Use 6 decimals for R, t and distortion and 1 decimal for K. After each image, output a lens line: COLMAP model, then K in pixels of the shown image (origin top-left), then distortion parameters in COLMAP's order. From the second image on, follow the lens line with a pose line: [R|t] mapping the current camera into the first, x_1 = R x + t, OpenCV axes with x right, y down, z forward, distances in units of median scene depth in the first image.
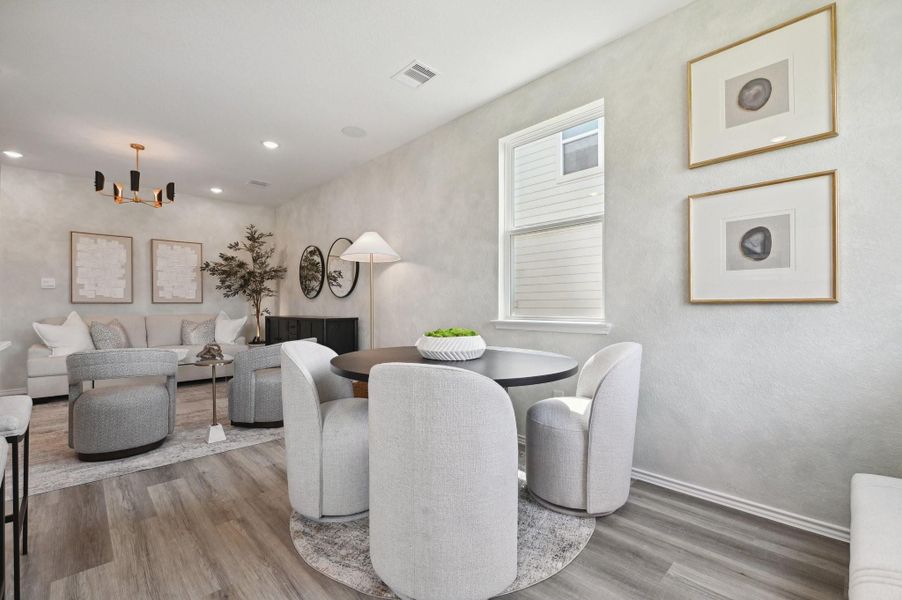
lens RADIAL K [[384.4, 0, 450.3], [0, 384.4, 304.4], [0, 0, 1]] dist [-0.000338, -0.007822]
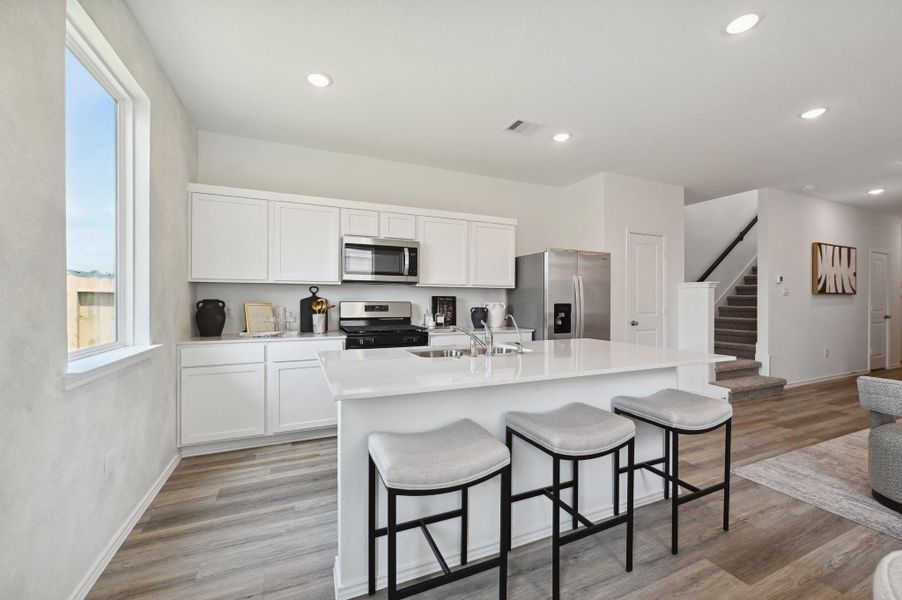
lens RADIAL K [[361.7, 0, 454.9], [0, 361.7, 302.3], [0, 0, 1]] dist [-0.001778, -0.000437]
pose [[-0.349664, 0.004408, -0.936865, 0.100151], [0.001431, 0.999990, 0.004171, -0.030830], [0.936874, 0.000118, -0.349667, 0.207432]]
